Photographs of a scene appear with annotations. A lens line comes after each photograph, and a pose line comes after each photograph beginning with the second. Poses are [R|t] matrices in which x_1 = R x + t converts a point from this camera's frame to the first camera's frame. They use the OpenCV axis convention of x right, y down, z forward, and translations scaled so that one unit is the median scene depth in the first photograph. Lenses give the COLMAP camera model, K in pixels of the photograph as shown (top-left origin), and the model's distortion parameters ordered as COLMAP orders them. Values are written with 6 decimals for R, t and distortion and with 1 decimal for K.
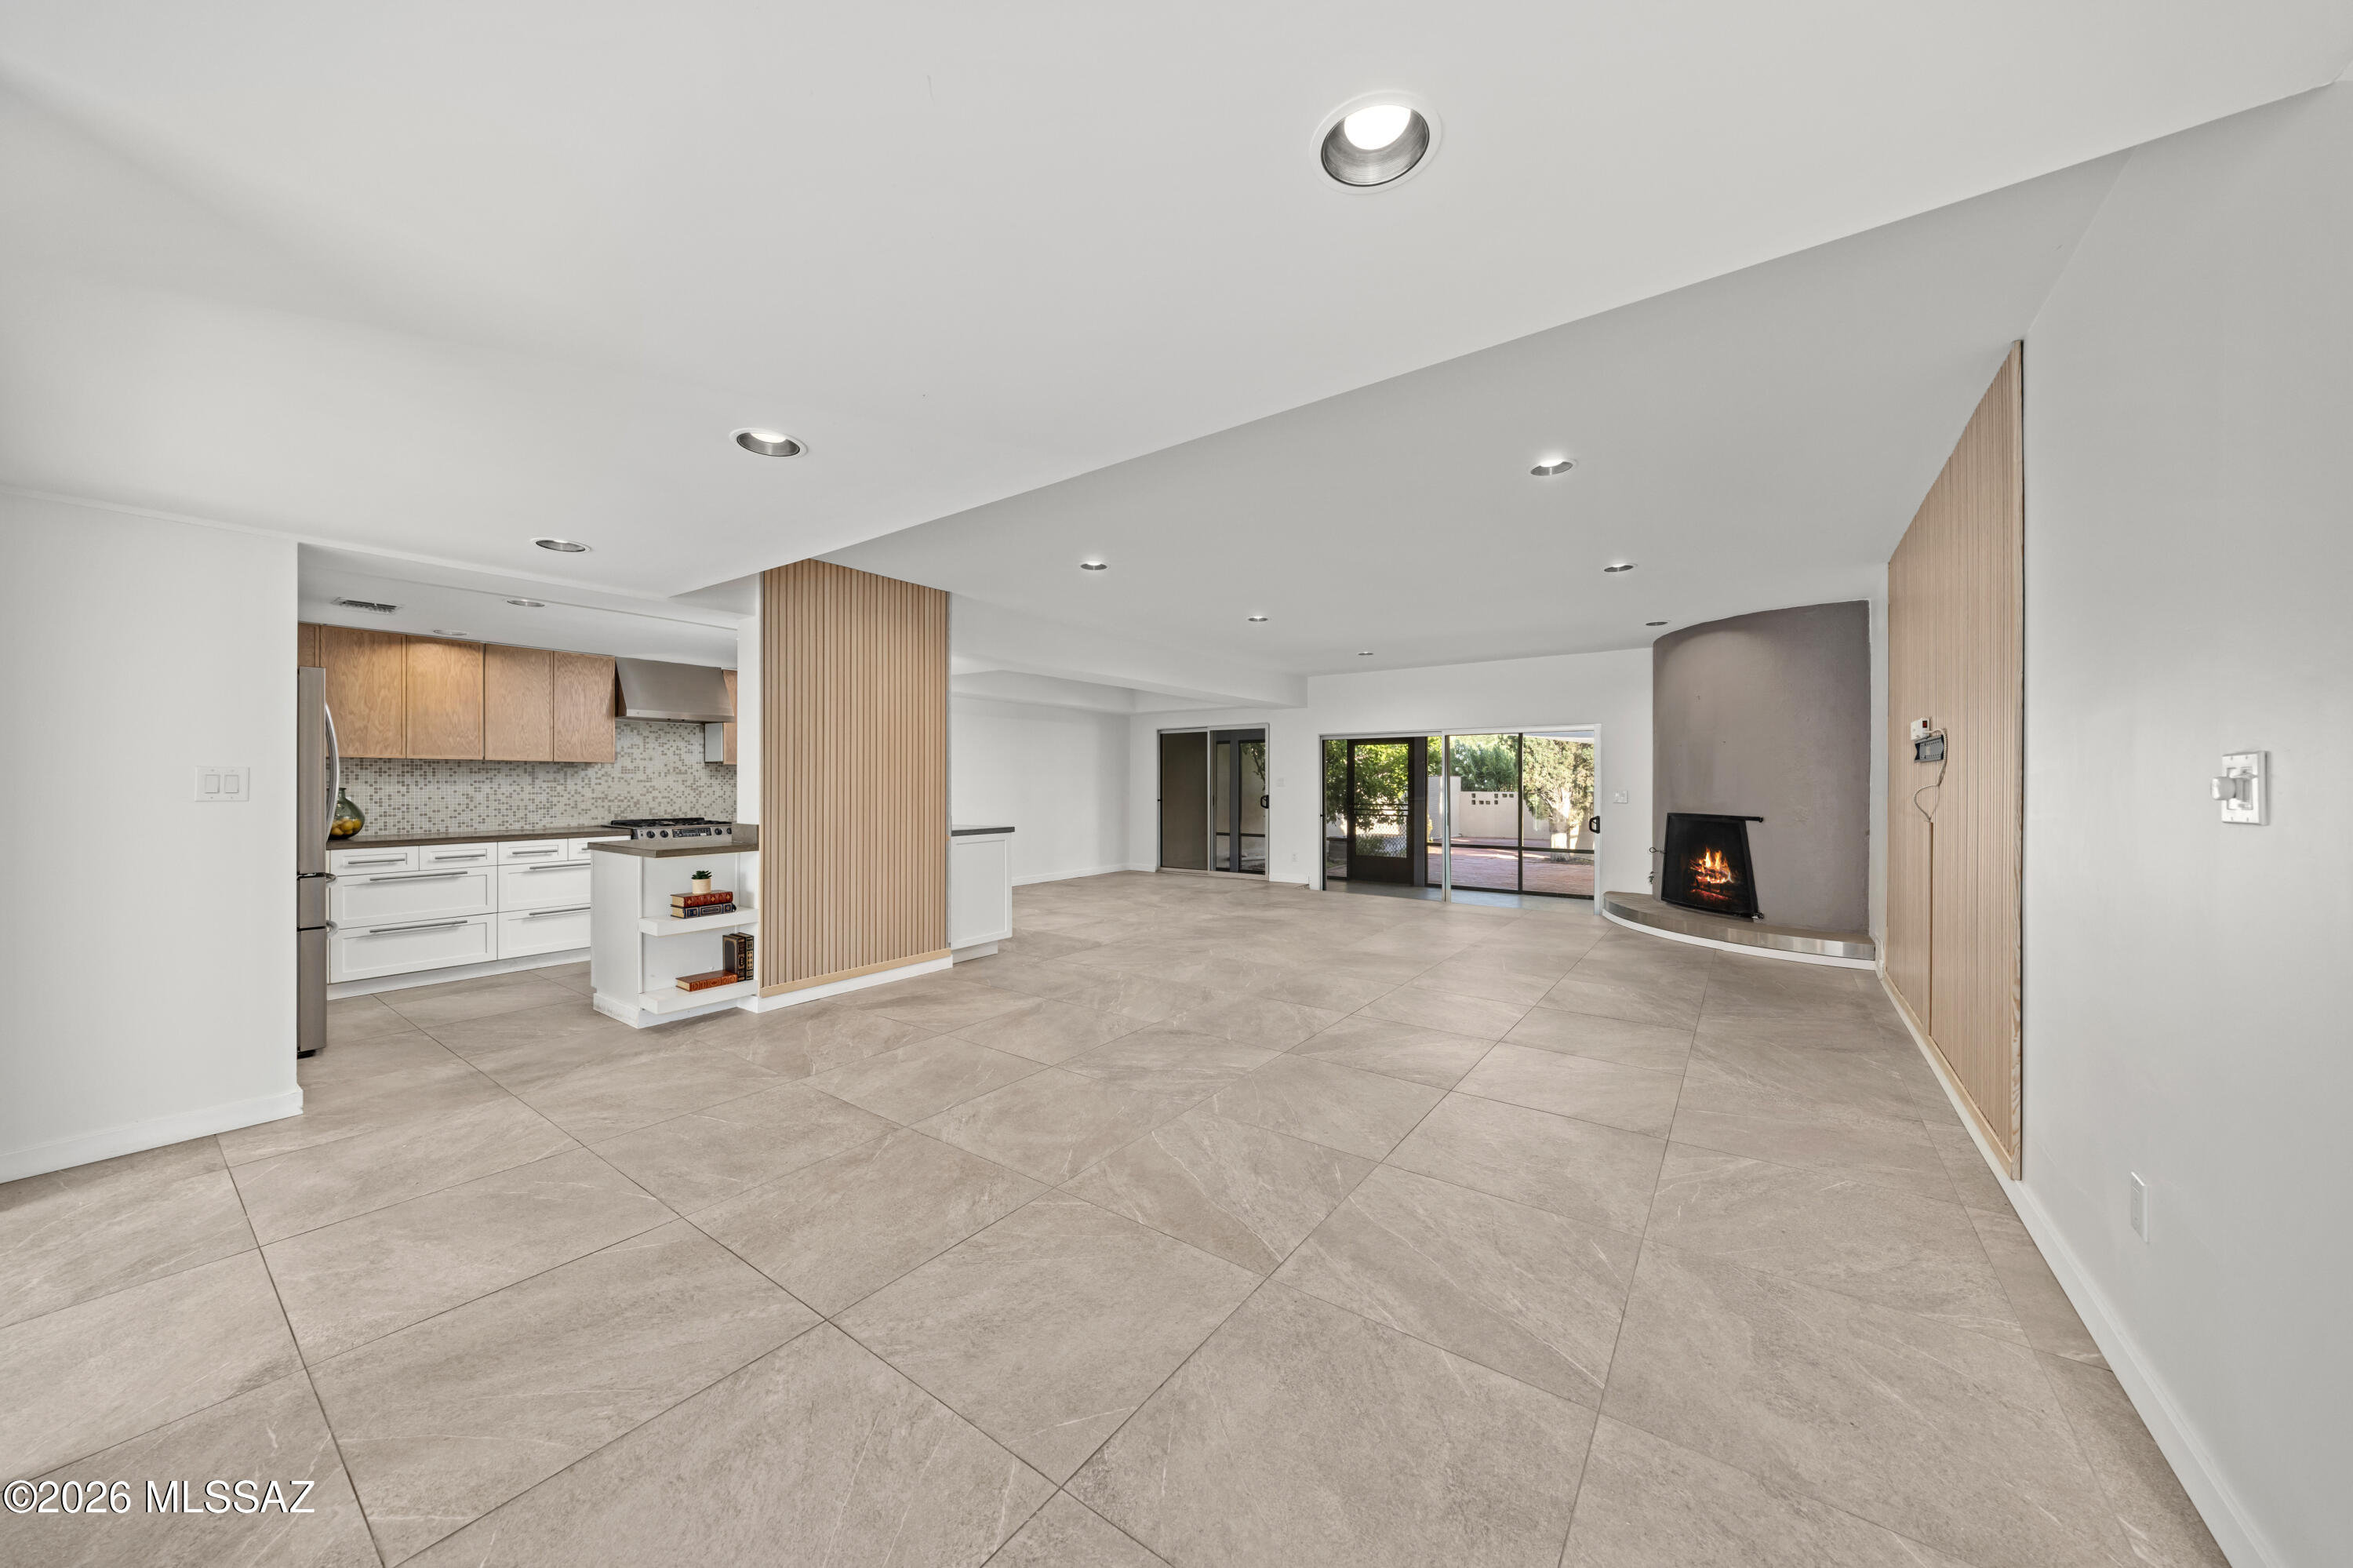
lens RADIAL K [[814.6, 0, 1169.9], [0, 814.6, 779.0], [0, 0, 1]] dist [-0.000158, 0.000000]
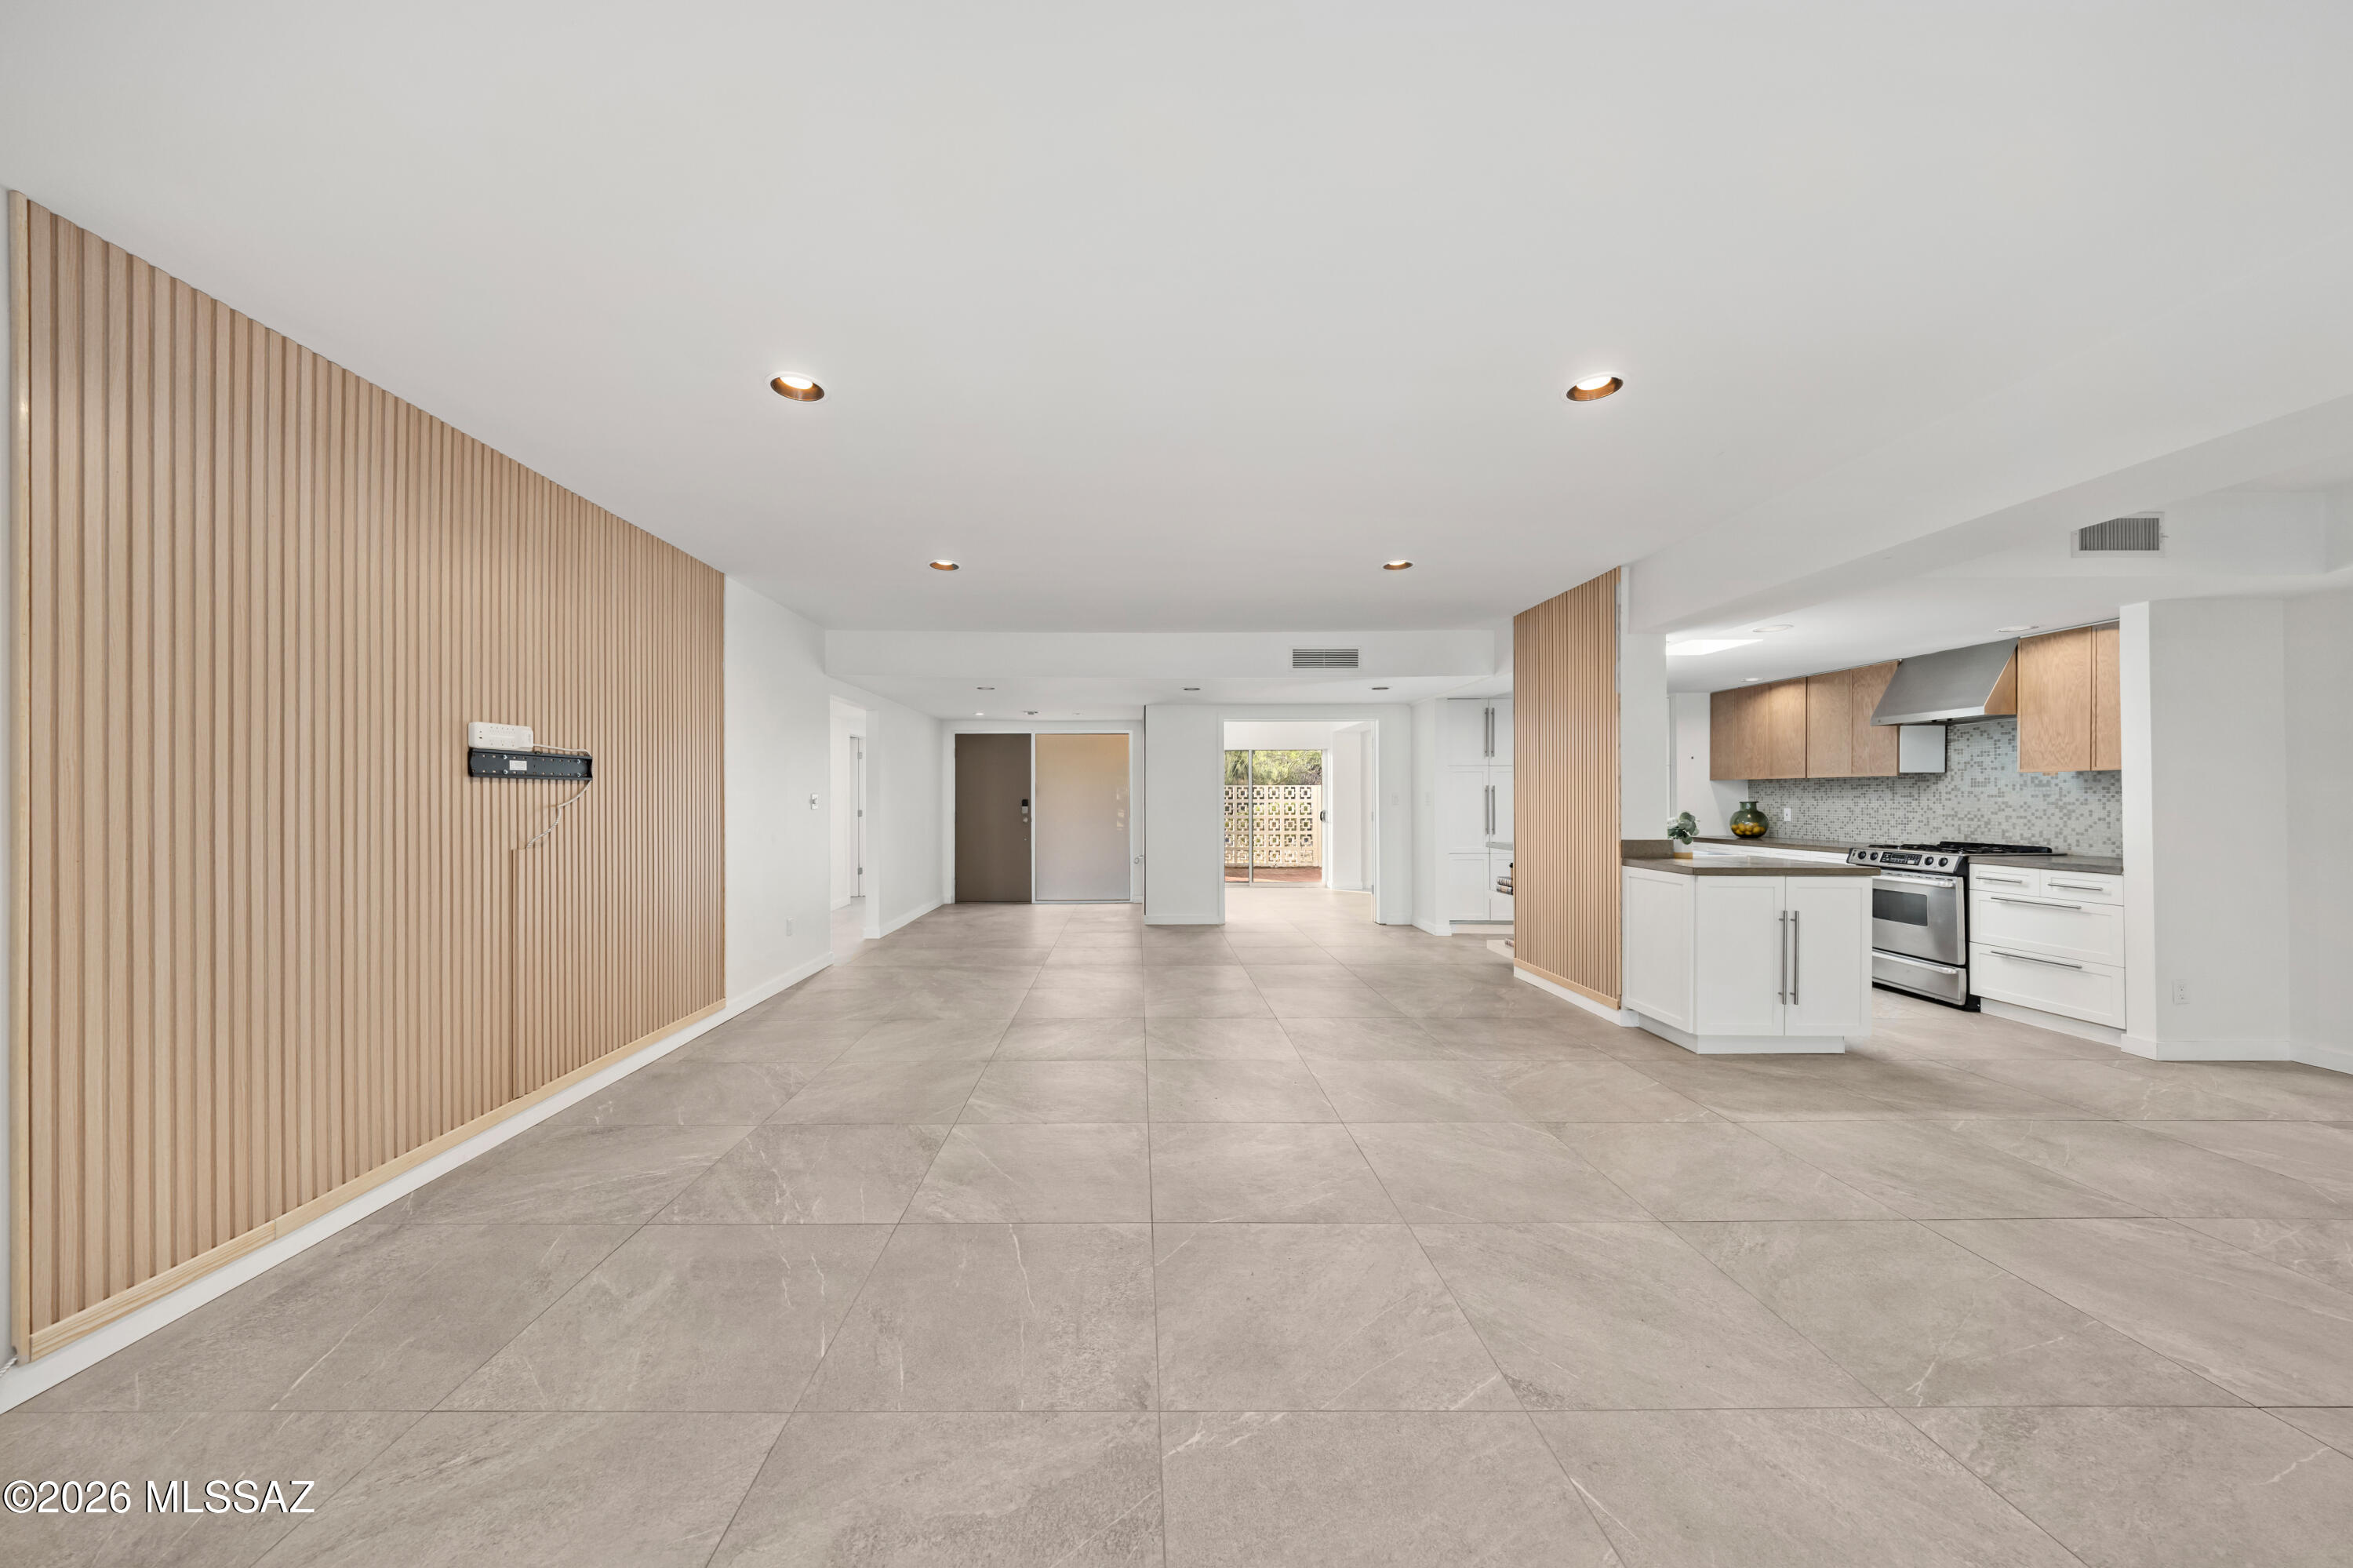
lens RADIAL K [[814.6, 0, 1151.8], [0, 814.6, 794.1], [0, 0, 1]] dist [-0.000158, 0.000000]
pose [[-0.791183, 0.002726, -0.611573, 0.551376], [0.008112, 0.999949, -0.006038, -0.001383], [0.611525, -0.009738, -0.791165, 1.247991]]
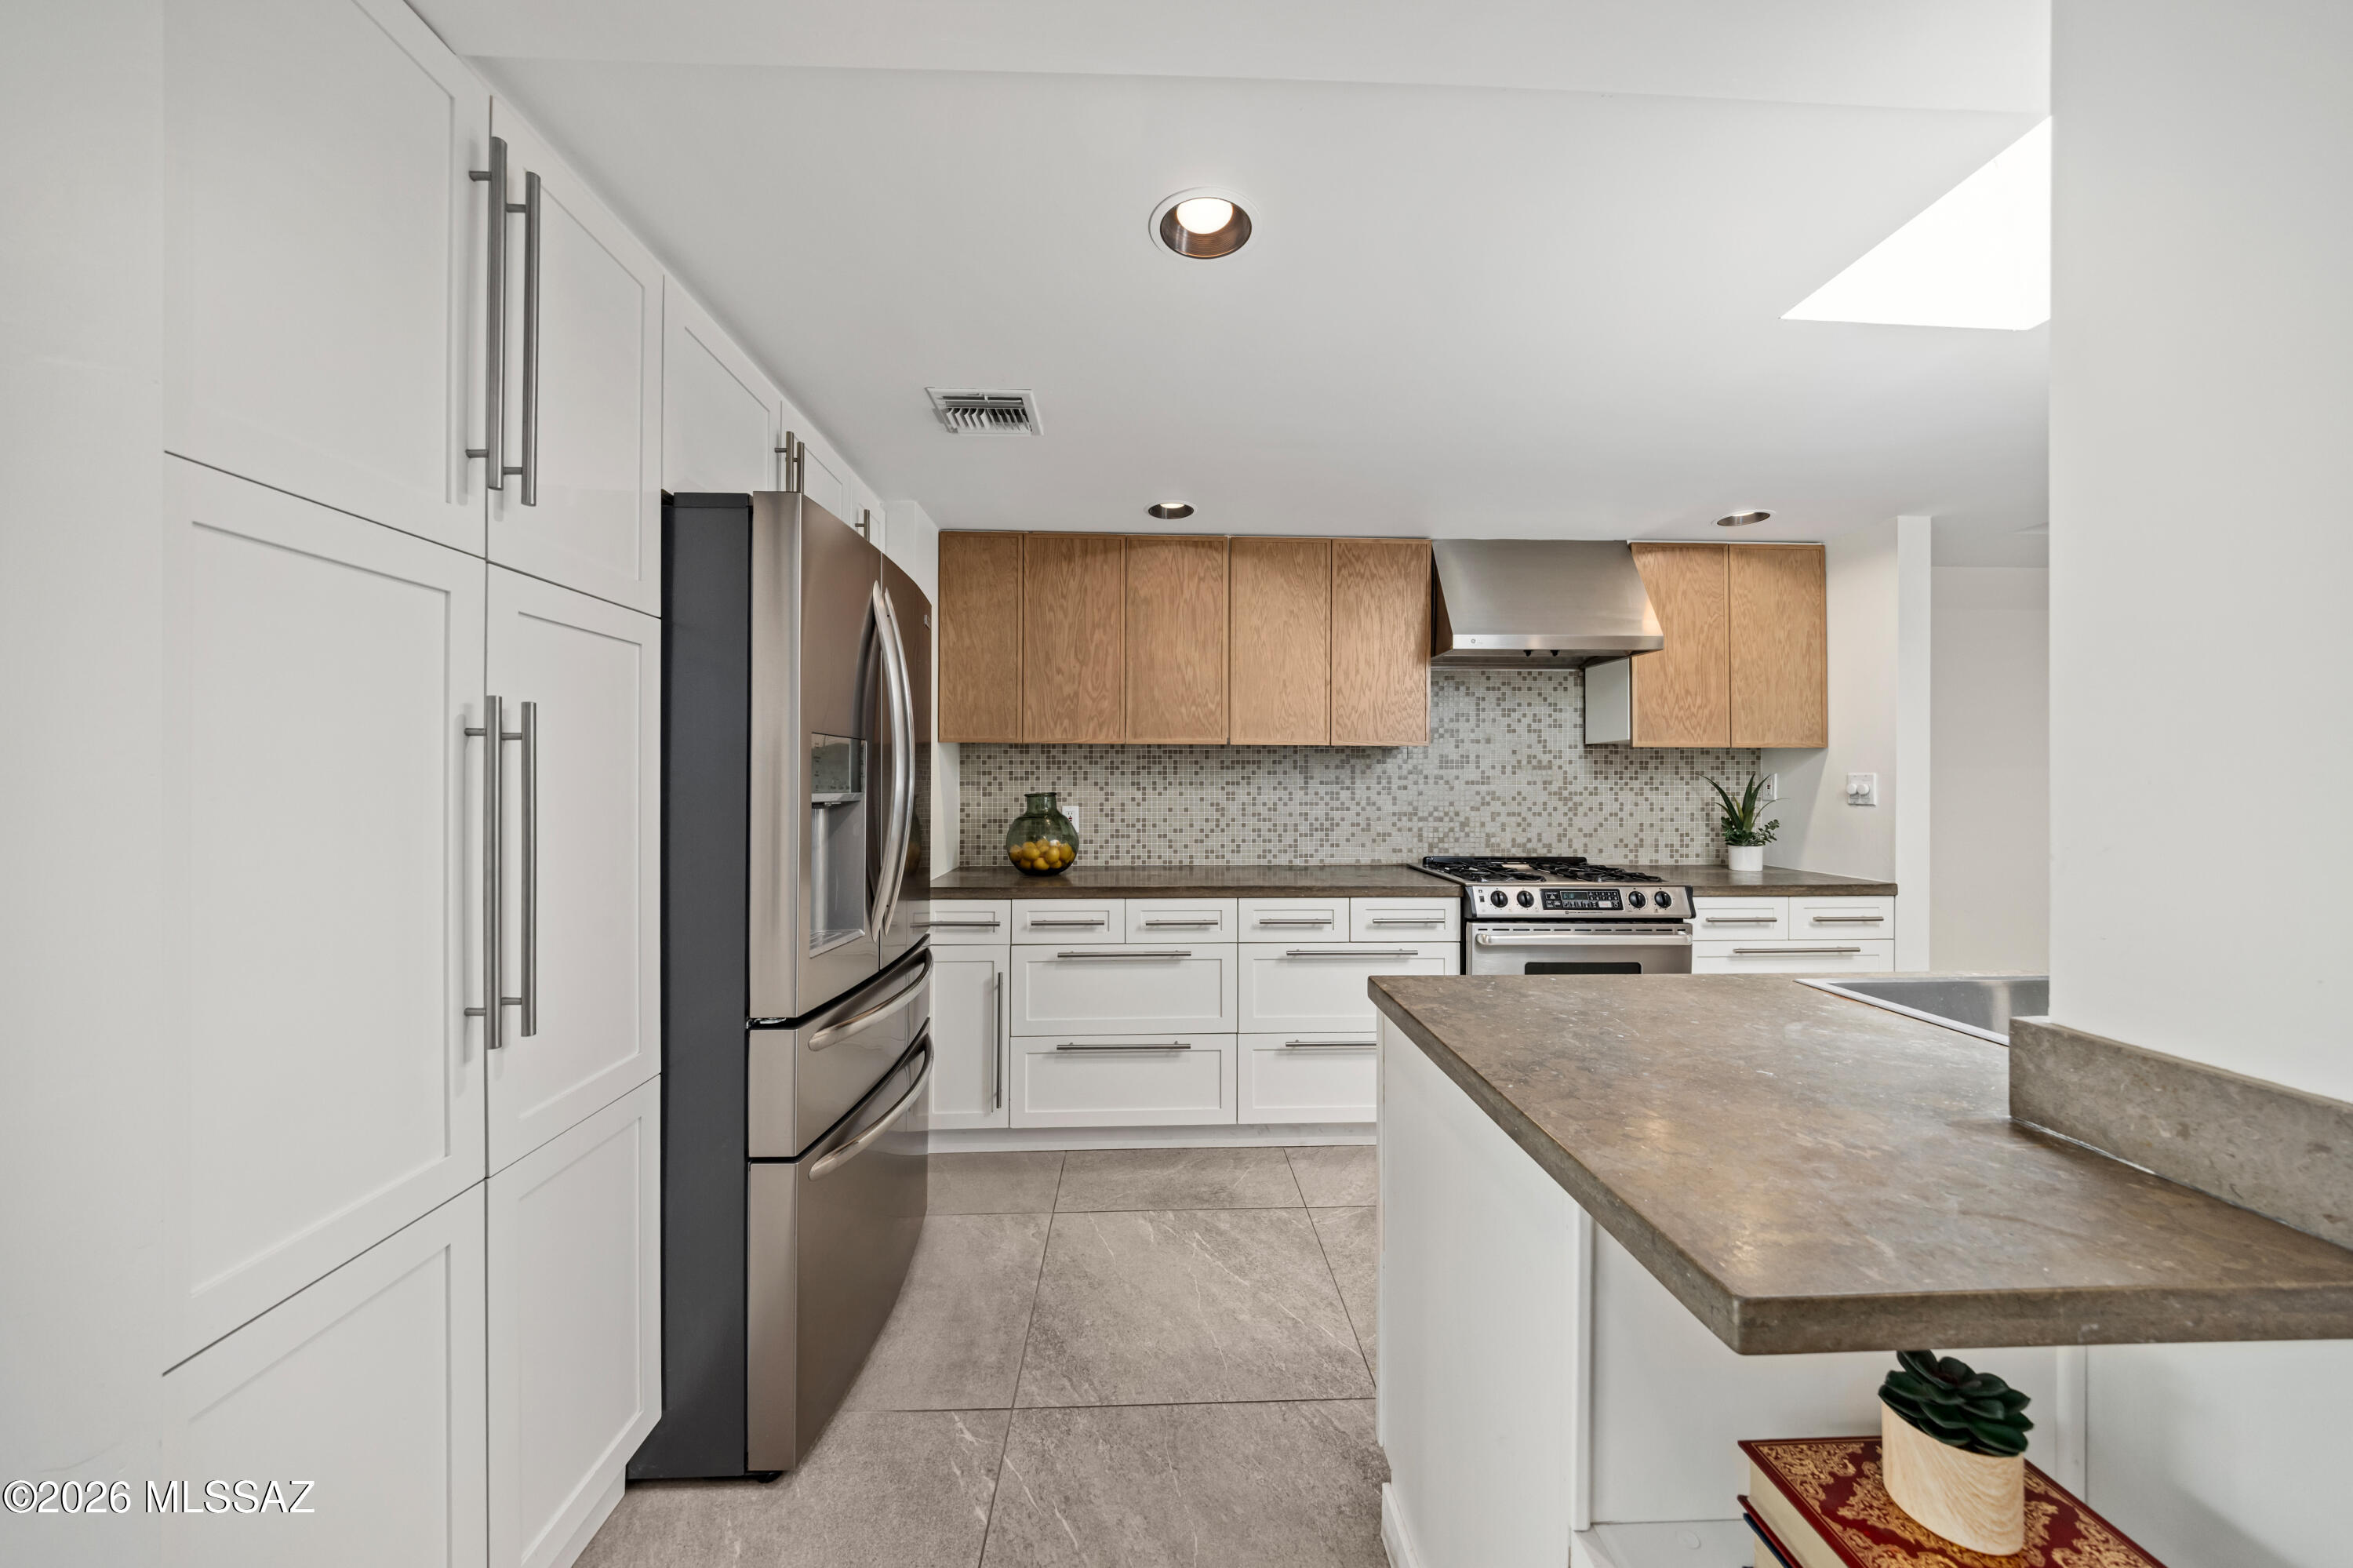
lens RADIAL K [[814.6, 0, 1175.8], [0, 814.6, 785.2], [0, 0, 1]] dist [-0.000158, 0.000000]
pose [[0.629070, 0.008307, -0.777304, -0.398311], [-0.000716, 0.999949, 0.010107, -0.001153], [0.777348, -0.005802, 0.629044, 0.574905]]
